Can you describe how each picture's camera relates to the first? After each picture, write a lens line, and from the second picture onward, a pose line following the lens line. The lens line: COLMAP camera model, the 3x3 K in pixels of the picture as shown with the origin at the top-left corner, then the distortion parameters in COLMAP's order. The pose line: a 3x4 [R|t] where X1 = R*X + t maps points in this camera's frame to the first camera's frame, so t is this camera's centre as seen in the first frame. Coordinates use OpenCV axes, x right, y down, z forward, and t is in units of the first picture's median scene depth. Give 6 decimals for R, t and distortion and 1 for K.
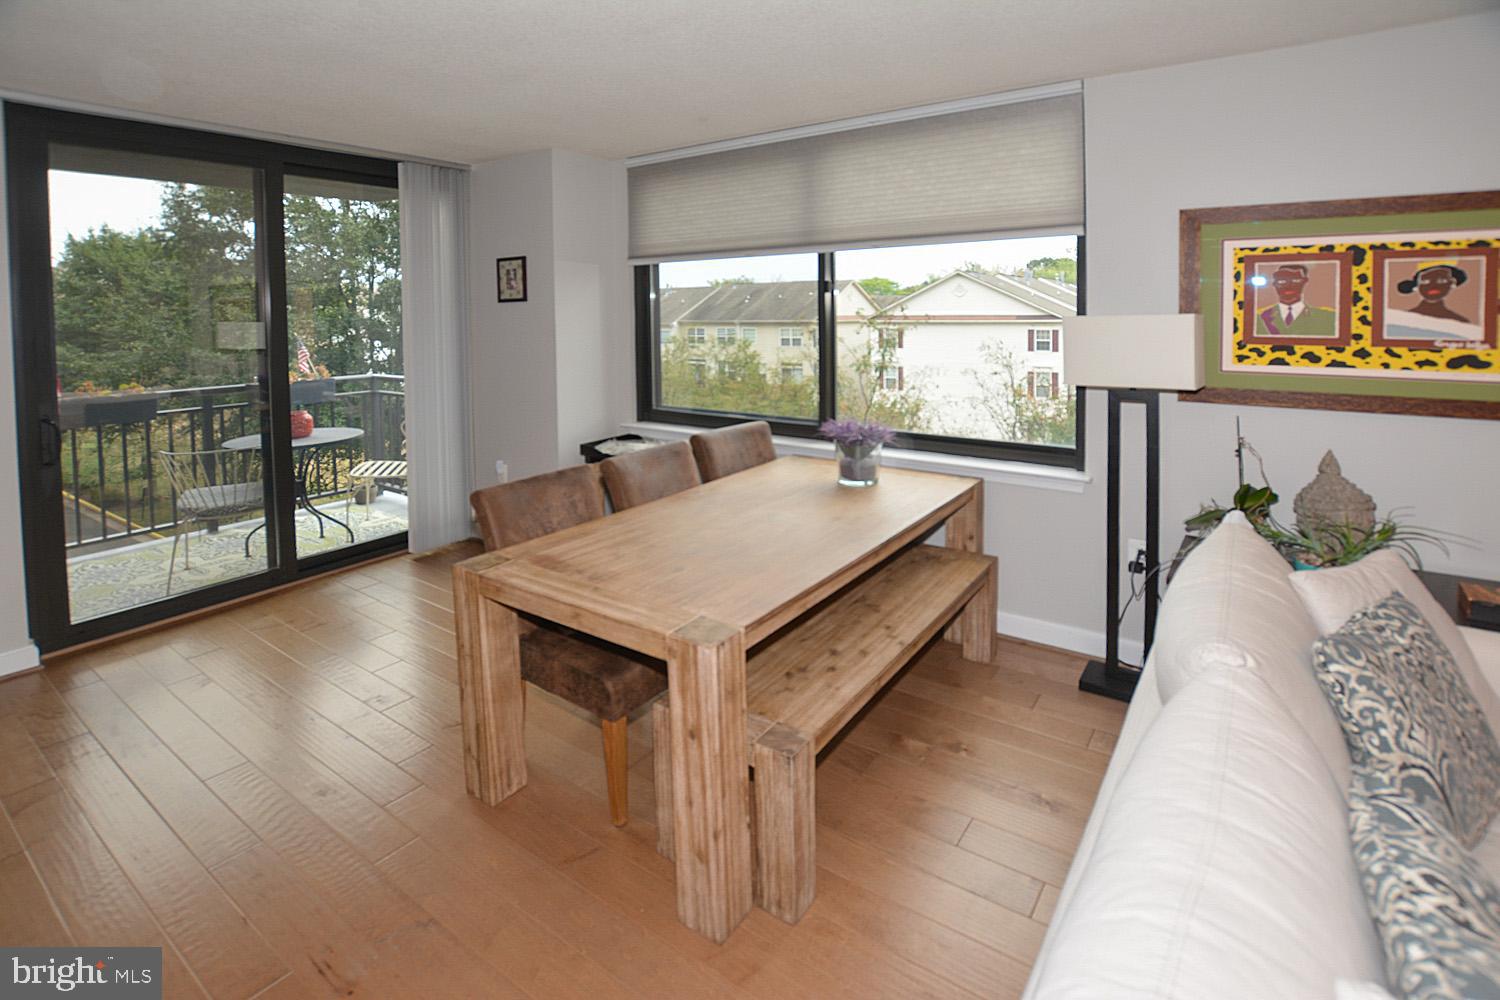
lens RADIAL K [[765.2, 0, 707.6], [0, 765.2, 331.1], [0, 0, 1]] dist [-0.022371, -0.000892]
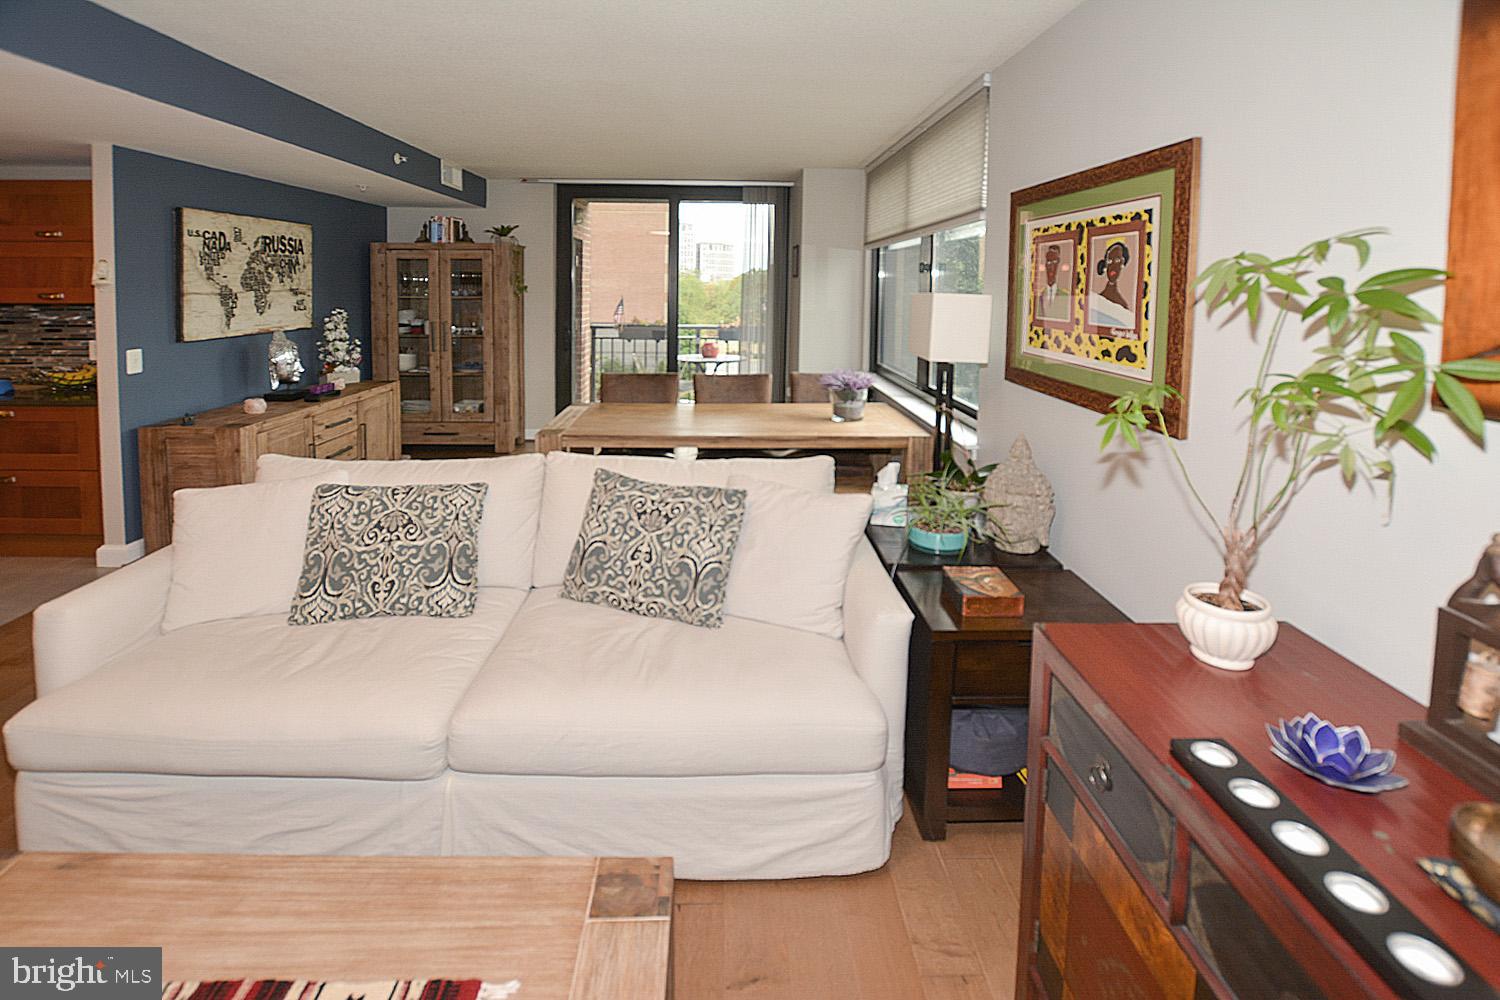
lens RADIAL K [[706.2, 0, 727.3], [0, 706.2, 319.9], [0, 0, 1]] dist [-0.009859, 0.000157]
pose [[0.619066, 0.053767, -0.783496, 1.230261], [-0.041285, 0.998502, 0.035901, -0.007643], [0.784253, 0.010122, 0.620359, 0.118481]]
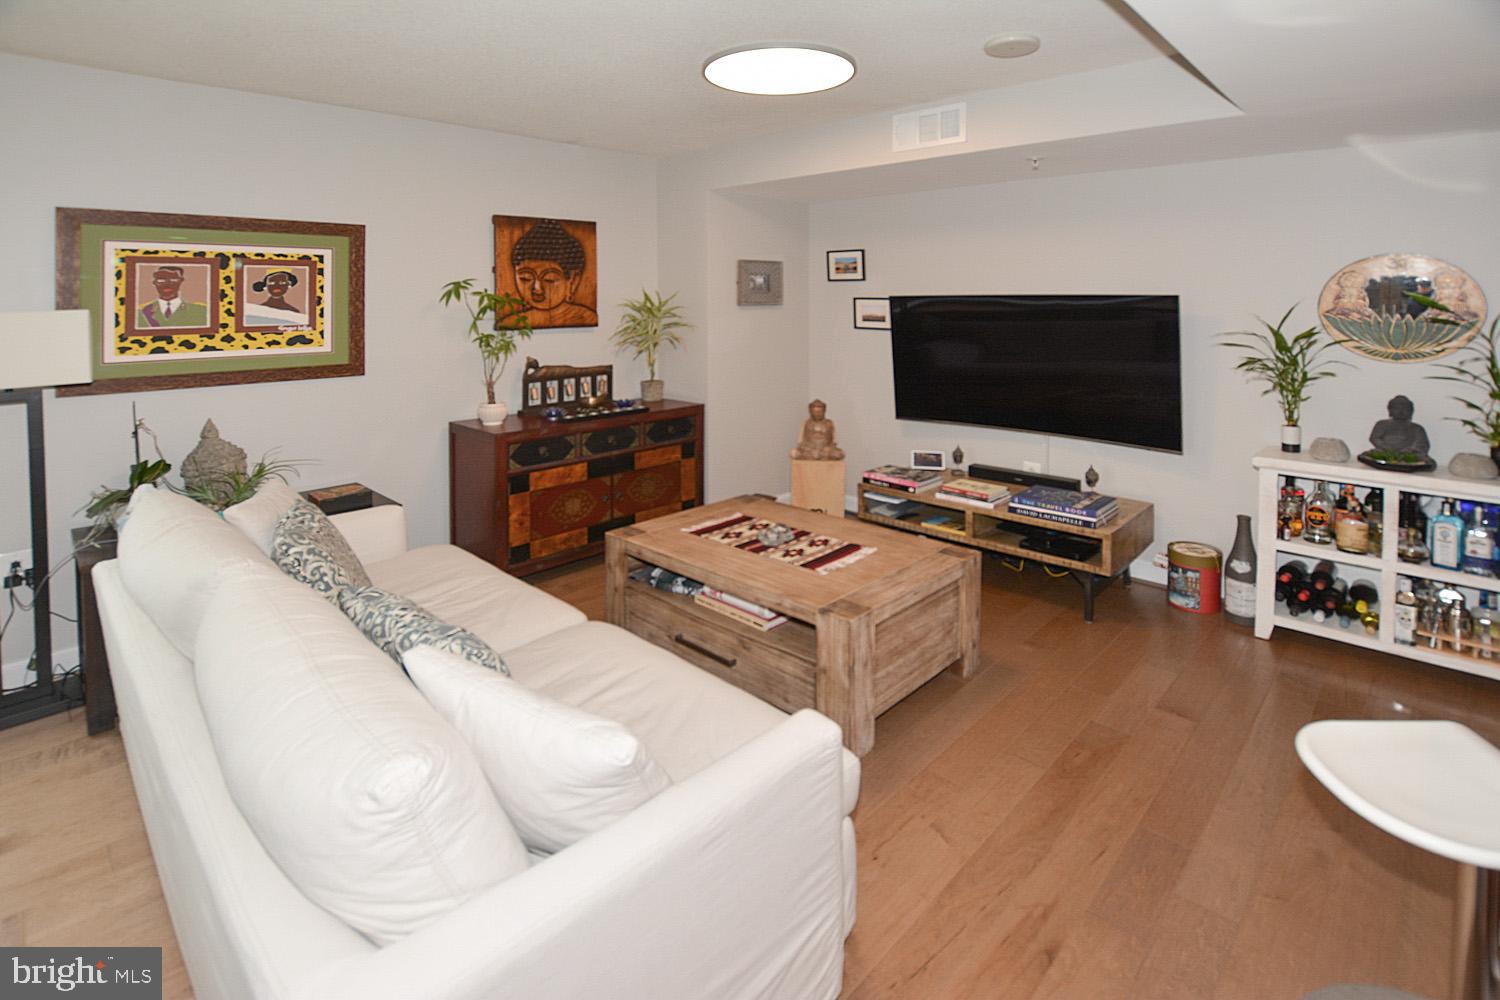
lens RADIAL K [[737.1, 0, 797.4], [0, 737.1, 281.3], [0, 0, 1]] dist [-0.025417, 0.000262]
pose [[0.080850, 0.024680, 0.996421, -0.261604], [0.037911, 0.998894, -0.027817, 0.003291], [-0.996005, 0.040024, 0.079825, -0.054615]]
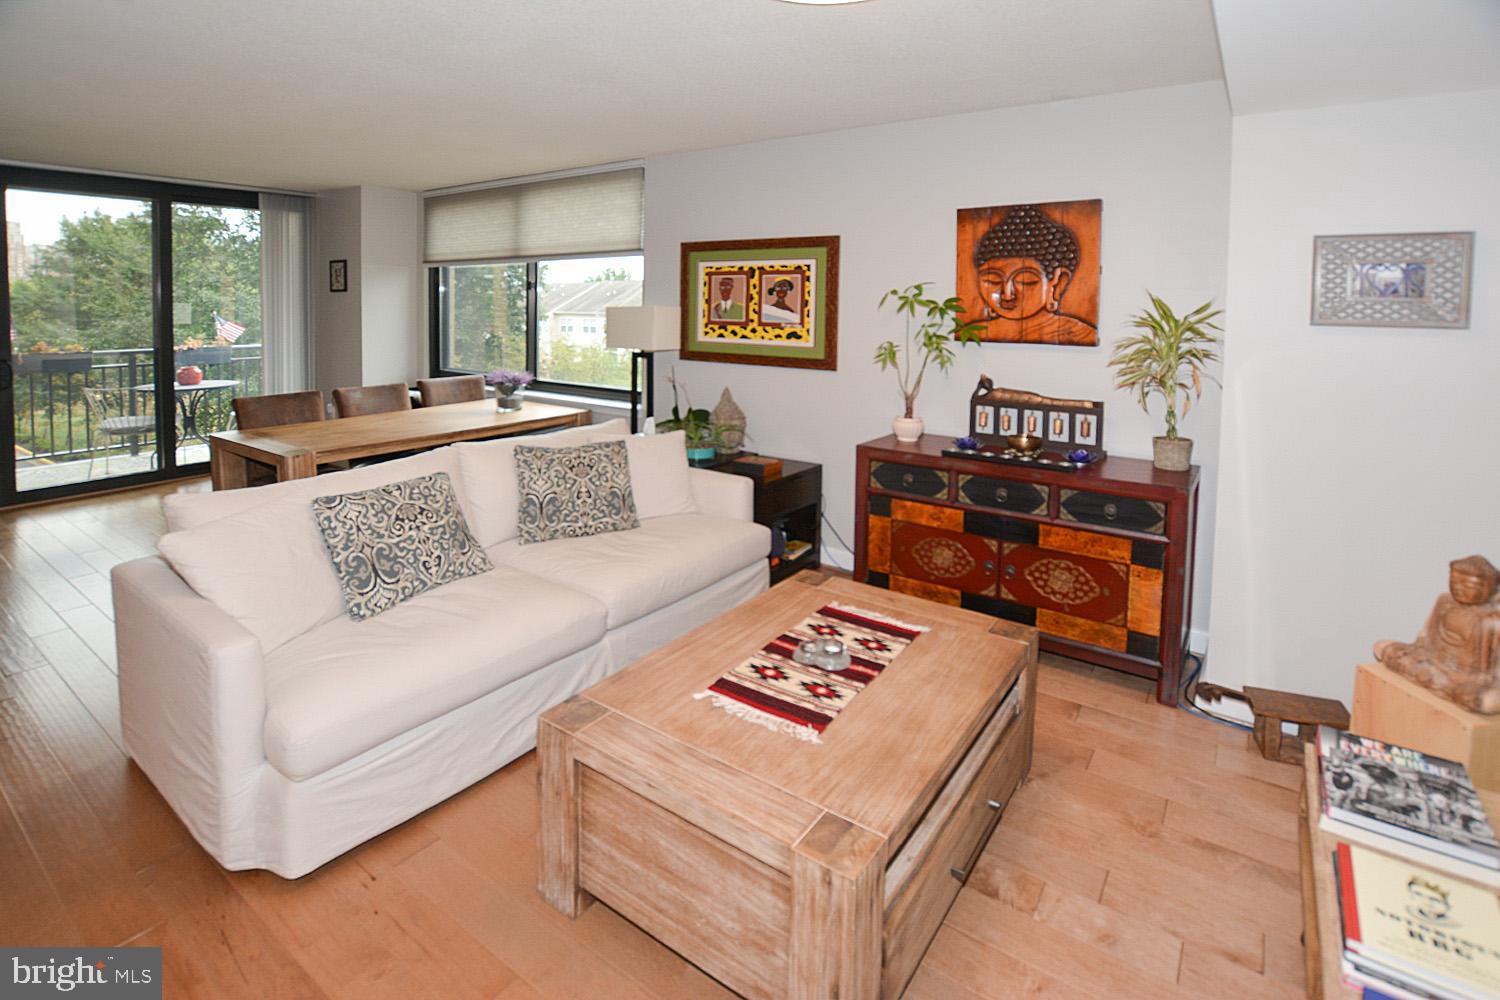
lens RADIAL K [[757.0, 0, 682.9], [0, 757.0, 334.4], [0, 0, 1]] dist [-0.018763, 0.000223]
pose [[0.999666, 0.020136, -0.016199, 0.709100], [-0.019976, 0.999751, 0.009929, 0.023787], [0.016395, -0.009602, 0.999819, -0.685555]]
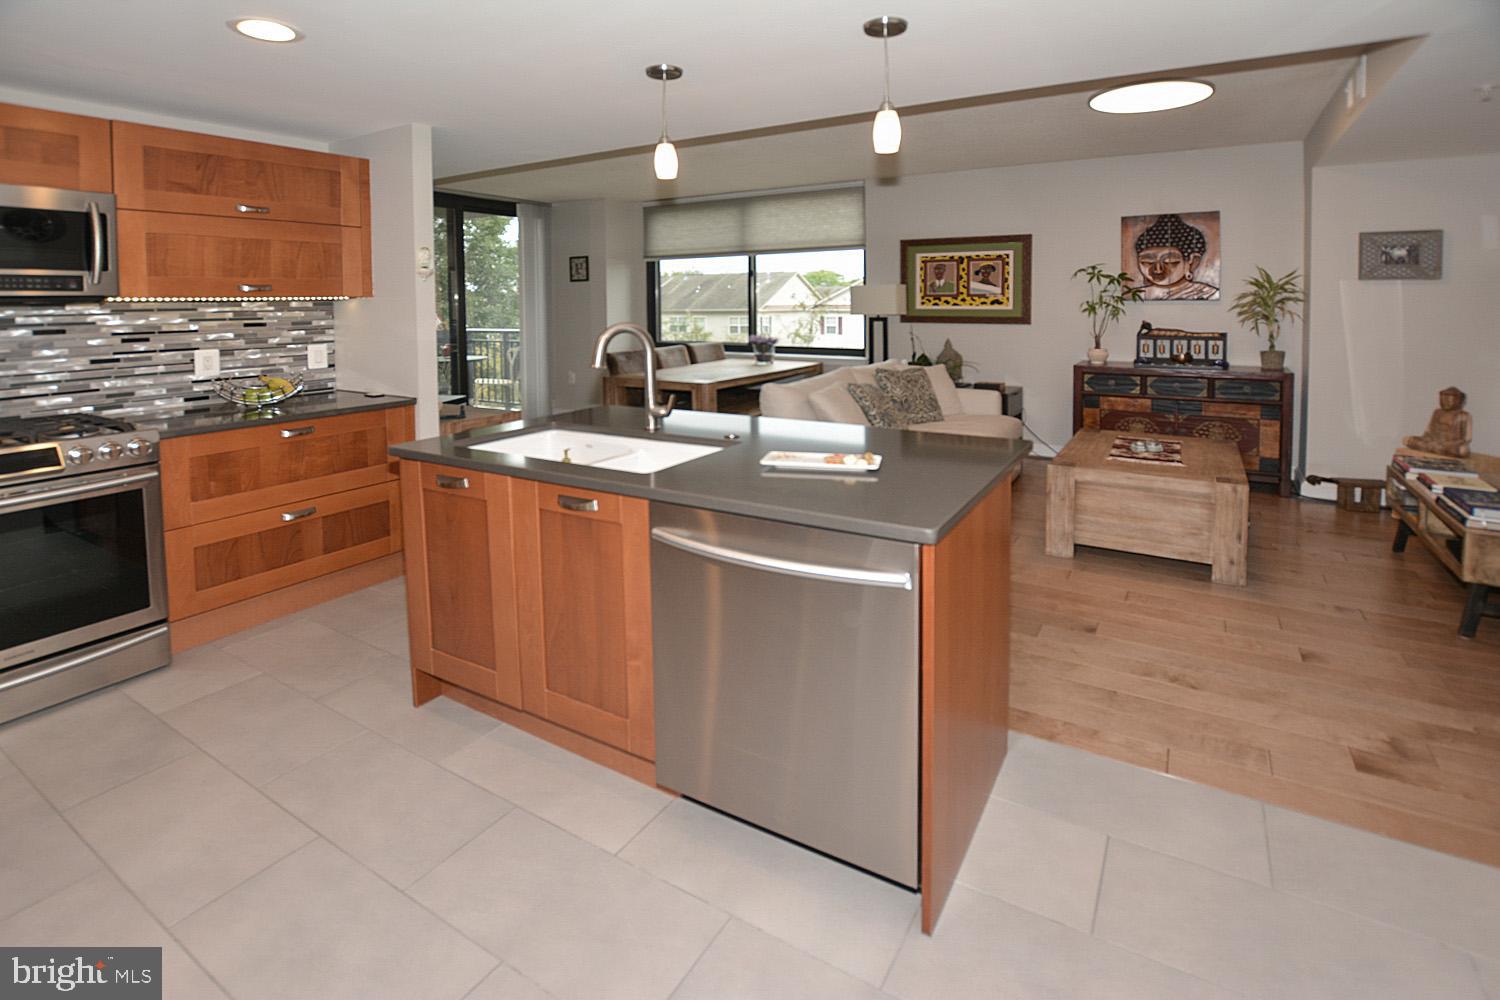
lens RADIAL K [[758.6, 0, 711.2], [0, 758.6, 321.9], [0, 0, 1]] dist [-0.001902, -0.001162]
pose [[0.997064, 0.002286, 0.076534, -0.142509], [-0.001884, 0.999984, -0.005322, 0.112631], [-0.076545, 0.005162, 0.997053, -1.369735]]
